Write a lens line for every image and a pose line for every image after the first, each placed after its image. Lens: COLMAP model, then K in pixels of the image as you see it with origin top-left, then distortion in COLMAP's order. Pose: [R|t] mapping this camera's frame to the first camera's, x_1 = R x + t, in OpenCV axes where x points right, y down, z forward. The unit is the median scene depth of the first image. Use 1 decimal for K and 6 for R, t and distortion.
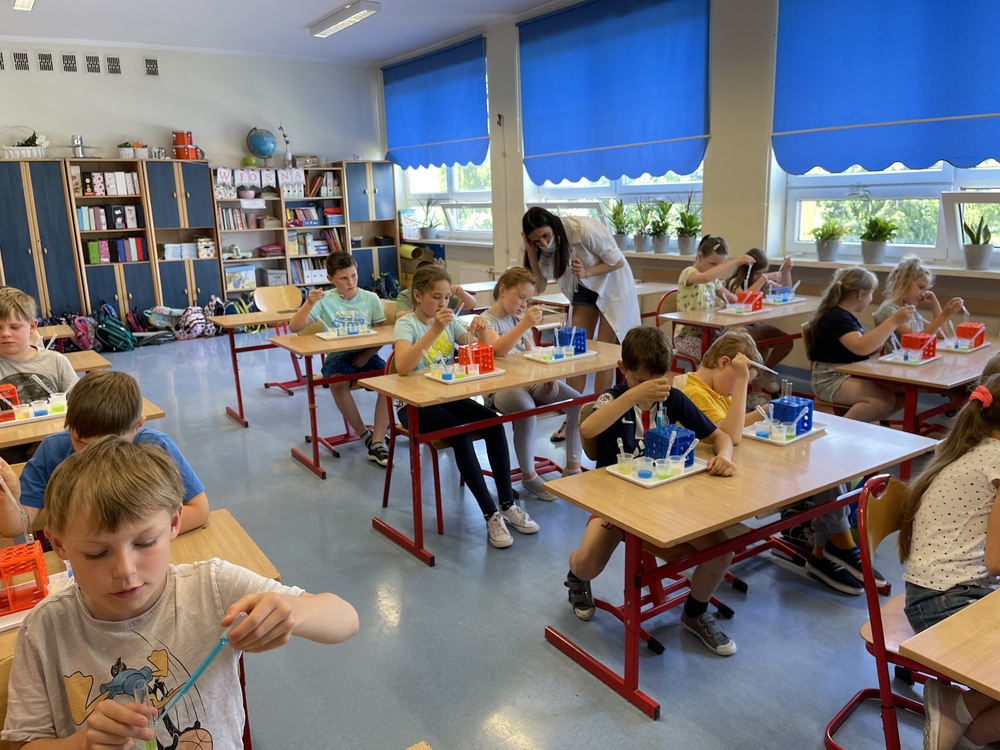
lens RADIAL K [[762.3, 0, 506.0], [0, 762.3, 367.0], [0, 0, 1]] dist [0.038689, -0.046773]
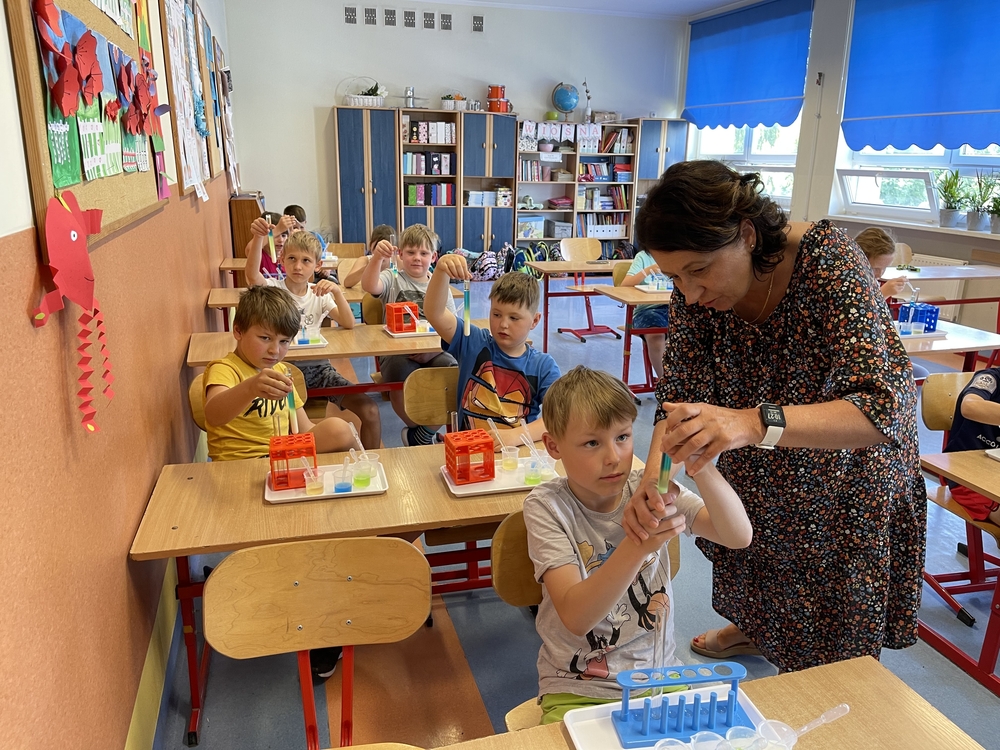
lens RADIAL K [[762.3, 0, 505.9], [0, 762.3, 375.9], [0, 0, 1]] dist [0.038689, -0.046773]
pose [[0.948965, 0.131405, -0.286703, -0.052212], [-0.113638, 0.990469, 0.077833, 0.009311], [0.294198, -0.041280, 0.954853, -0.030426]]
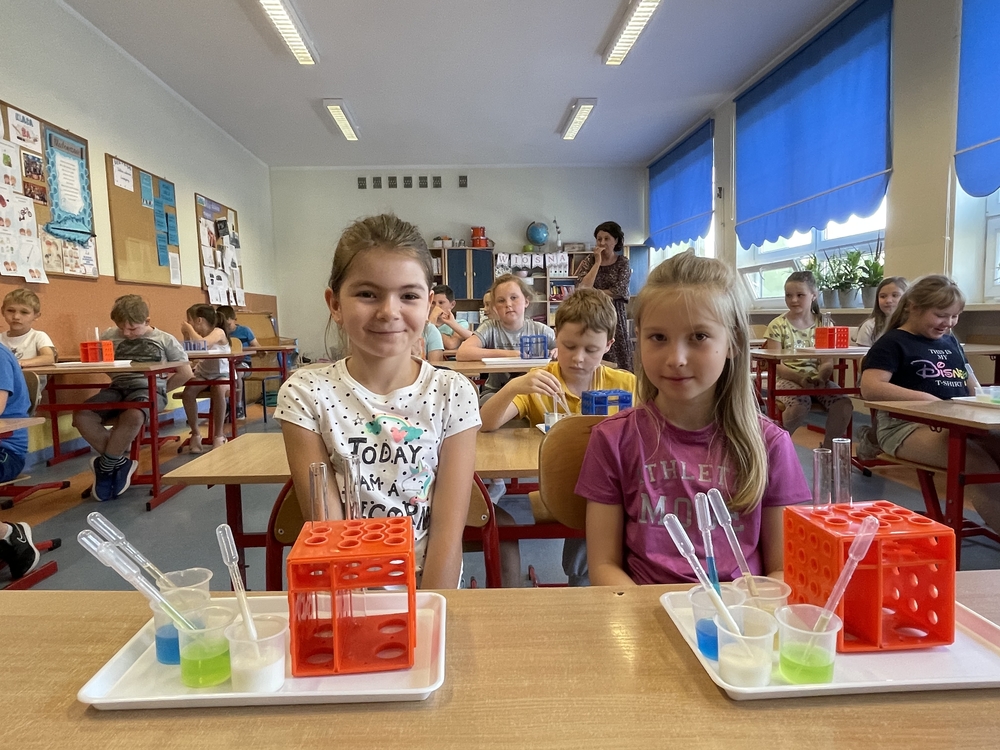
lens RADIAL K [[648.5, 0, 492.5], [0, 648.5, 371.7], [0, 0, 1]] dist [-0.000278, 0.002344]
pose [[0.843568, 0.056714, -0.534020, 0.201417], [-0.122537, 0.988503, -0.088584, 0.030255], [0.522856, 0.140164, 0.840818, 0.126382]]
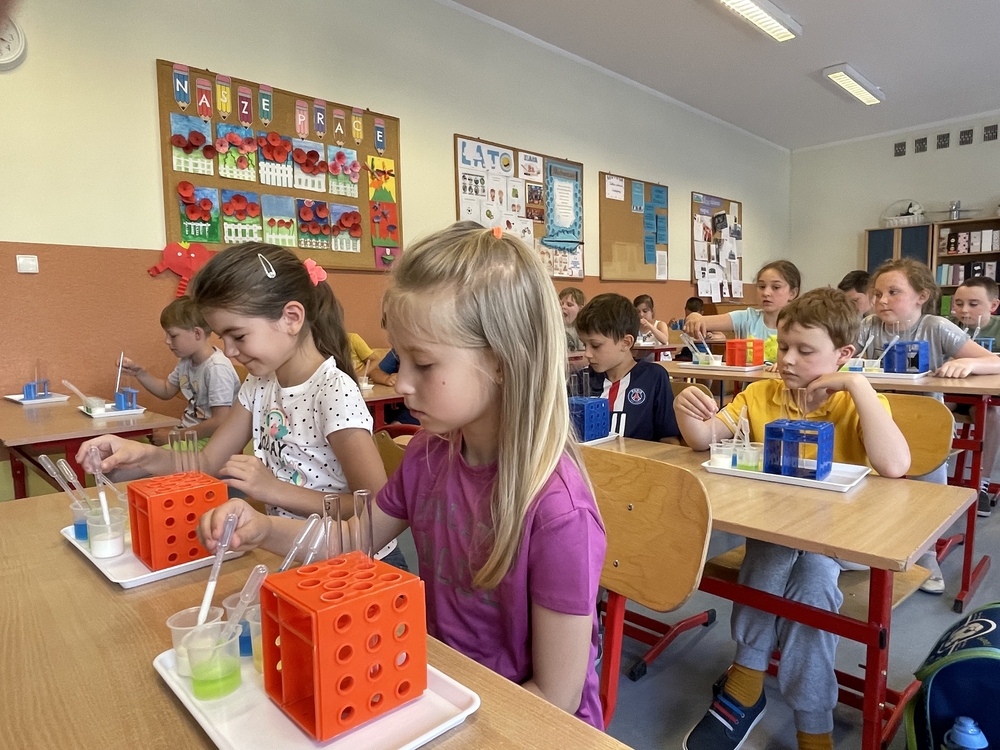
lens RADIAL K [[648.5, 0, 499.7], [0, 648.5, 372.2], [0, 0, 1]] dist [-0.000278, 0.002344]
pose [[0.167969, 0.111521, -0.979464, 0.266864], [-0.201958, 0.976399, 0.076538, 0.002900], [0.964883, 0.184954, 0.186527, 0.218389]]
